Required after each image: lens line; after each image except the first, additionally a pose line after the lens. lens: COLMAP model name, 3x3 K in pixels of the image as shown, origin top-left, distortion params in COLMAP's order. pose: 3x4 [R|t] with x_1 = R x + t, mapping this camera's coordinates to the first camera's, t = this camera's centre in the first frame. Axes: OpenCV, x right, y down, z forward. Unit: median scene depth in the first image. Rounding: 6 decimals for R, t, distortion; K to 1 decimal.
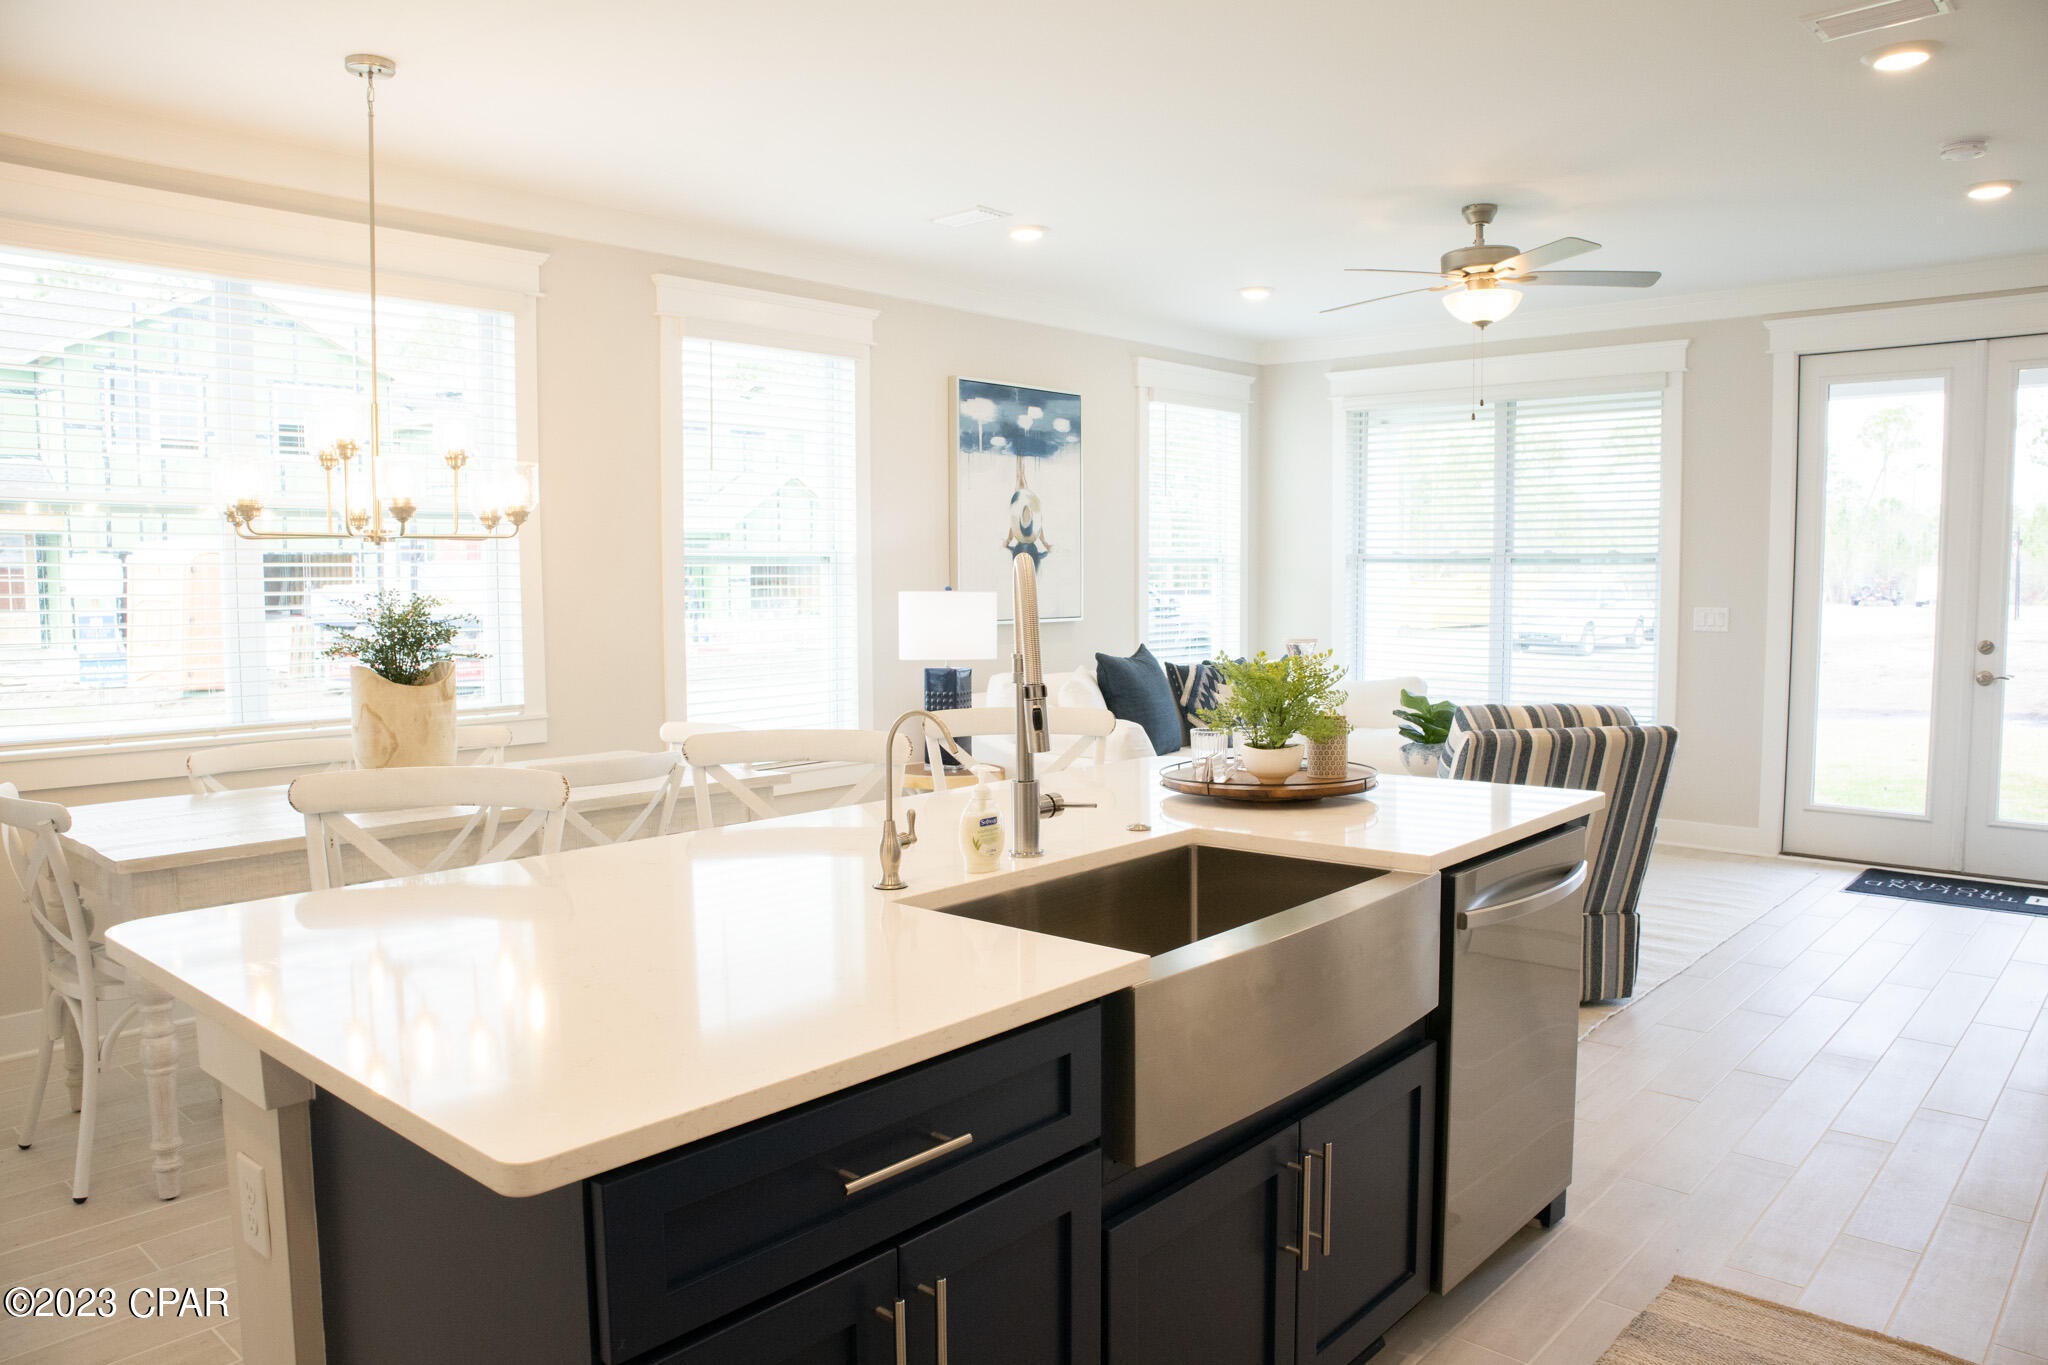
lens RADIAL K [[1419.2, 0, 1023.8], [0, 1419.2, 689.3], [0, 0, 1]] dist [-0.122811, 0.076395]
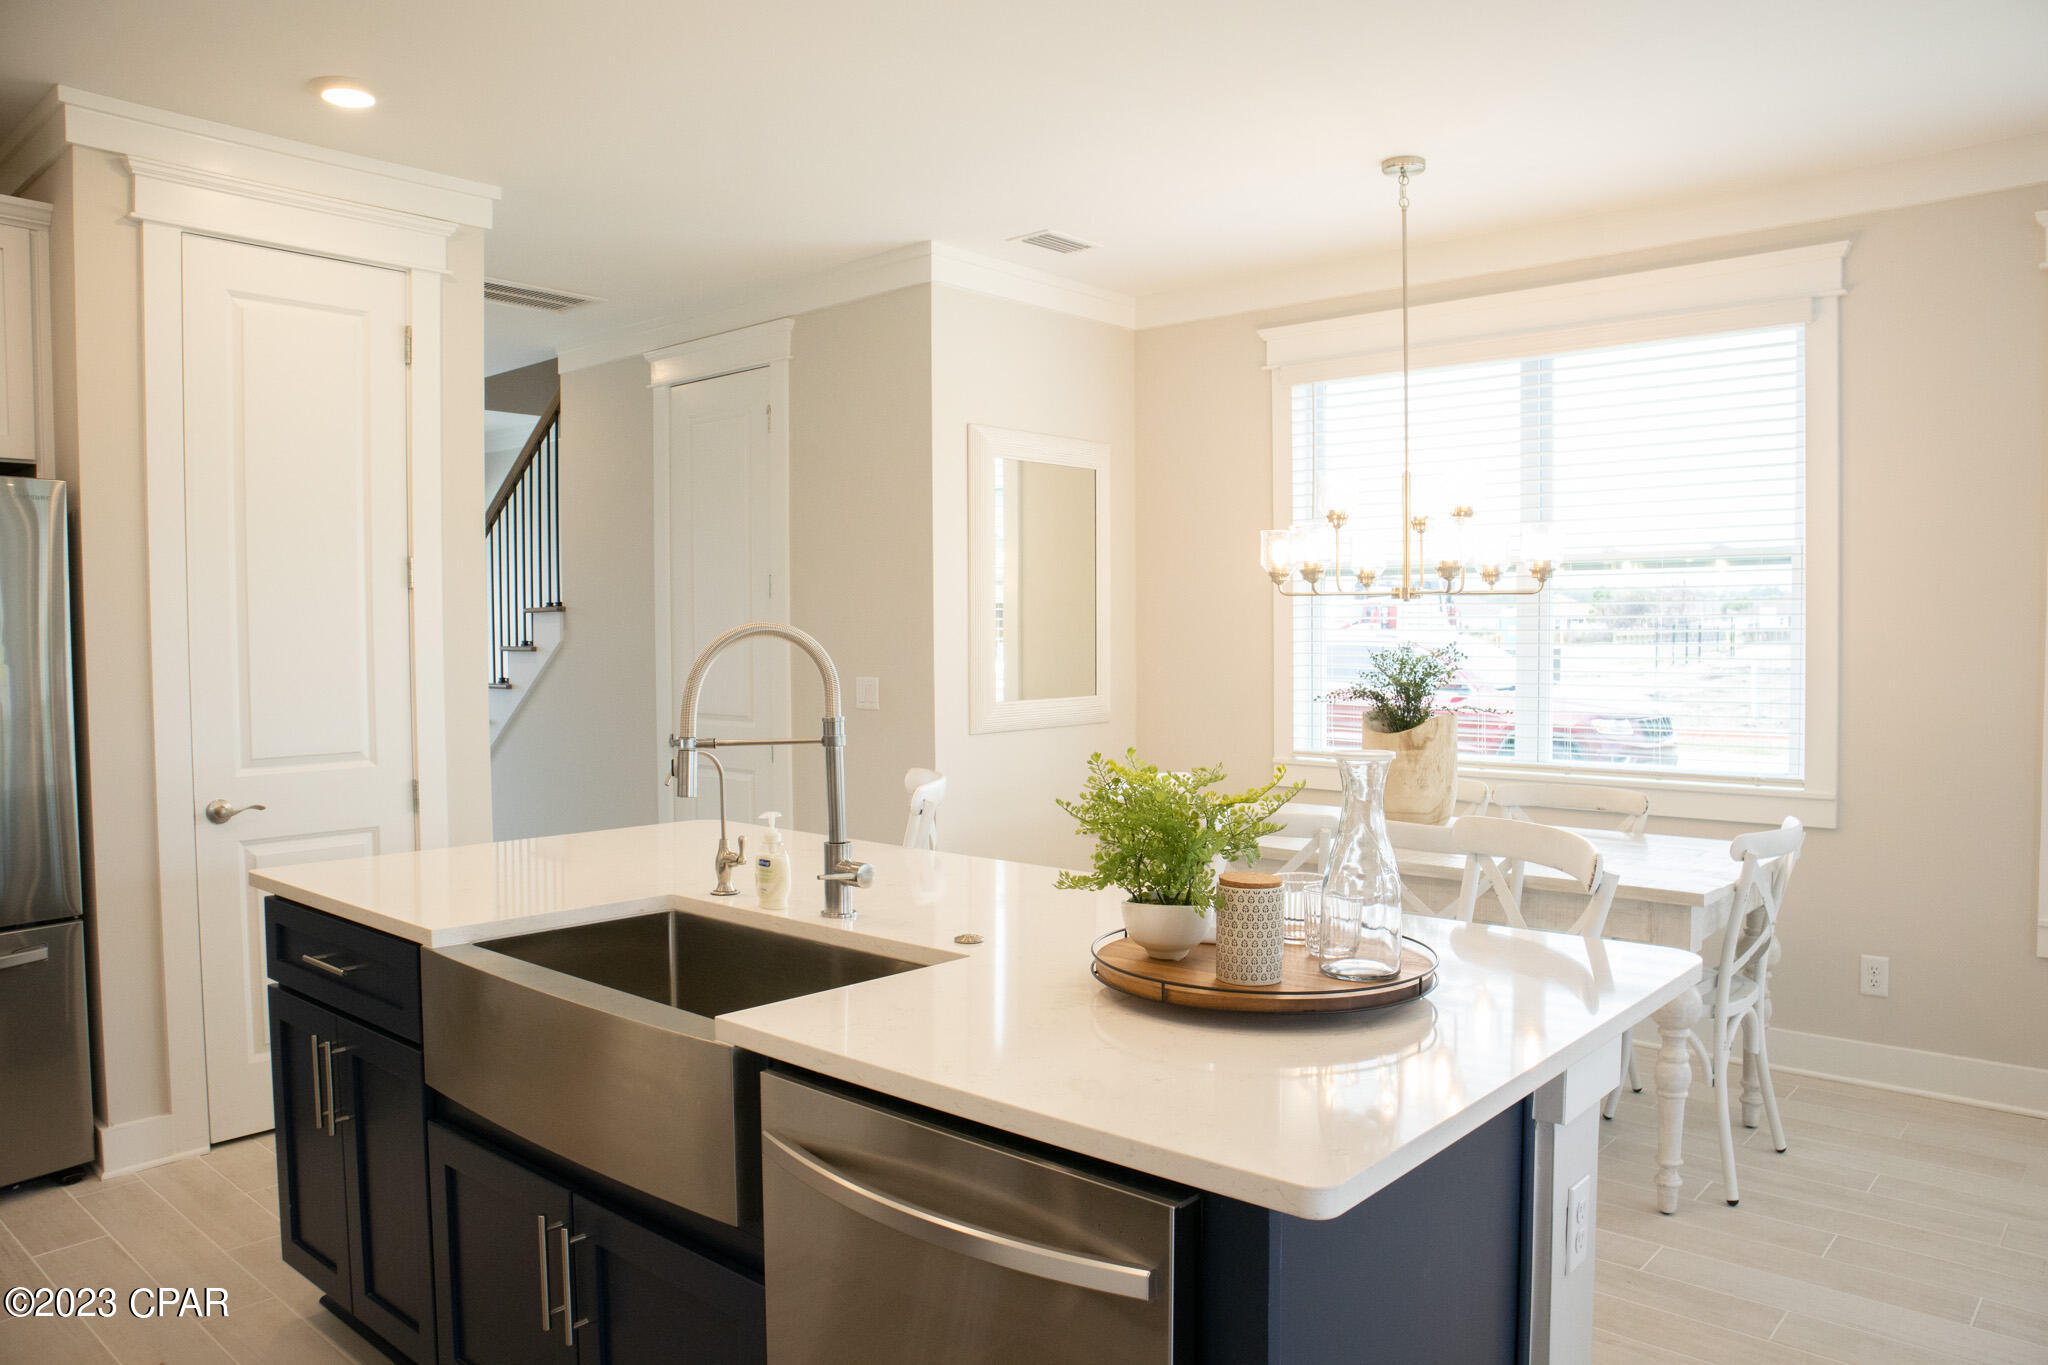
lens RADIAL K [[1419.2, 0, 1023.8], [0, 1419.2, 689.3], [0, 0, 1]] dist [-0.122811, 0.076395]
pose [[0.004527, 0.047806, -0.998846, 0.371530], [-0.074758, 0.996078, 0.047335, -0.038002], [0.997191, 0.074458, 0.008083, 0.408227]]
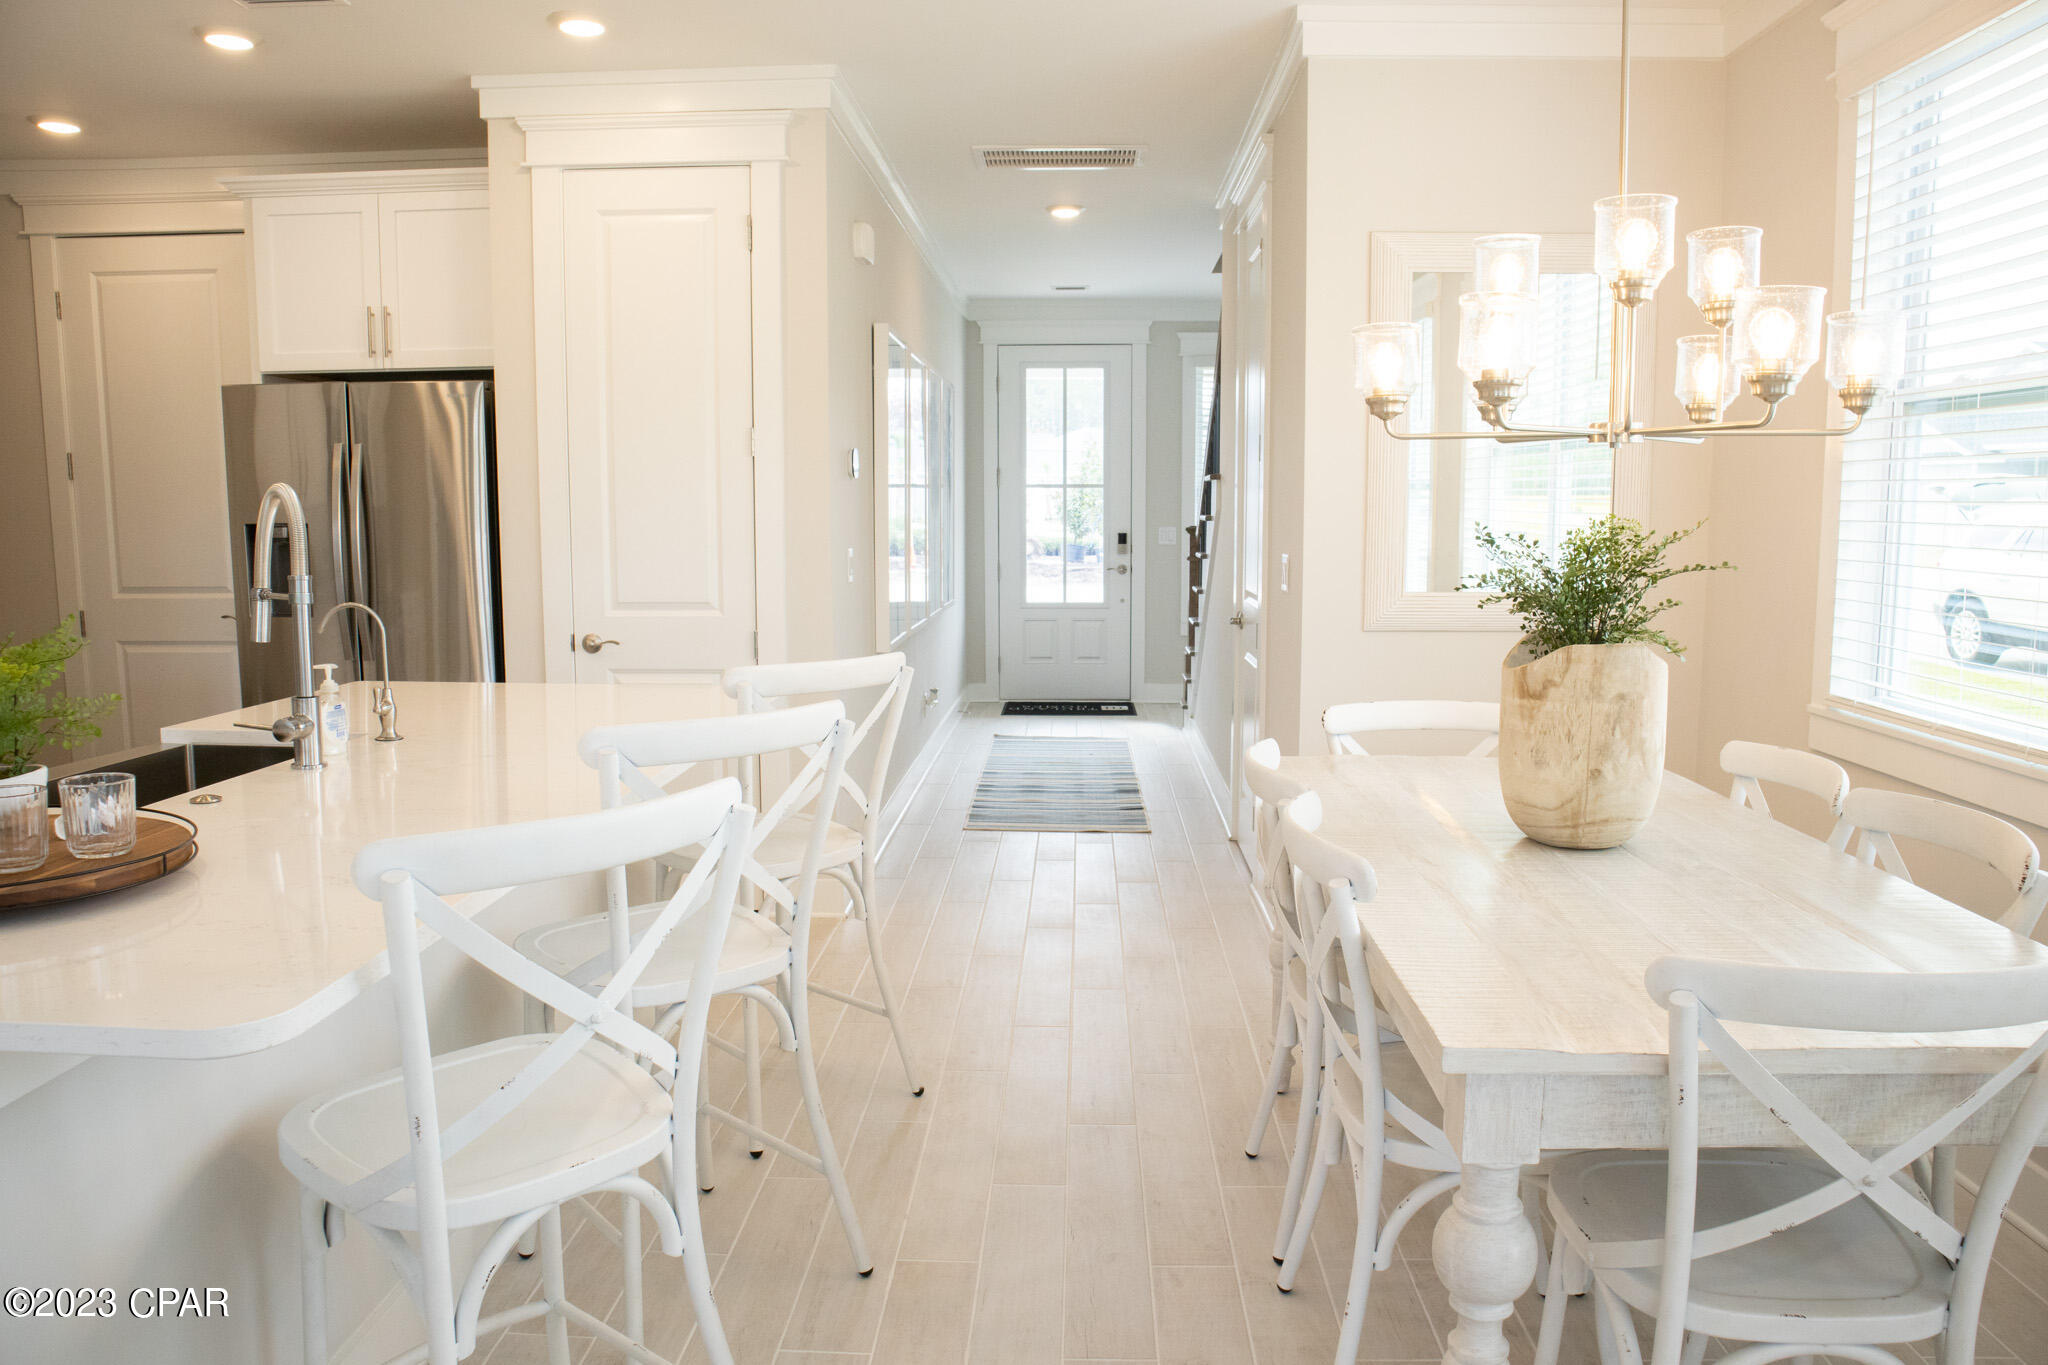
lens RADIAL K [[1438.5, 0, 1024.0], [0, 1438.5, 682.5], [0, 0, 1]] dist [-0.119330, 0.082216]
pose [[-0.771345, 0.079885, -0.631384, 0.099155], [-0.048929, 0.981711, 0.183985, -0.059829], [0.634534, 0.172809, -0.753329, 0.767743]]
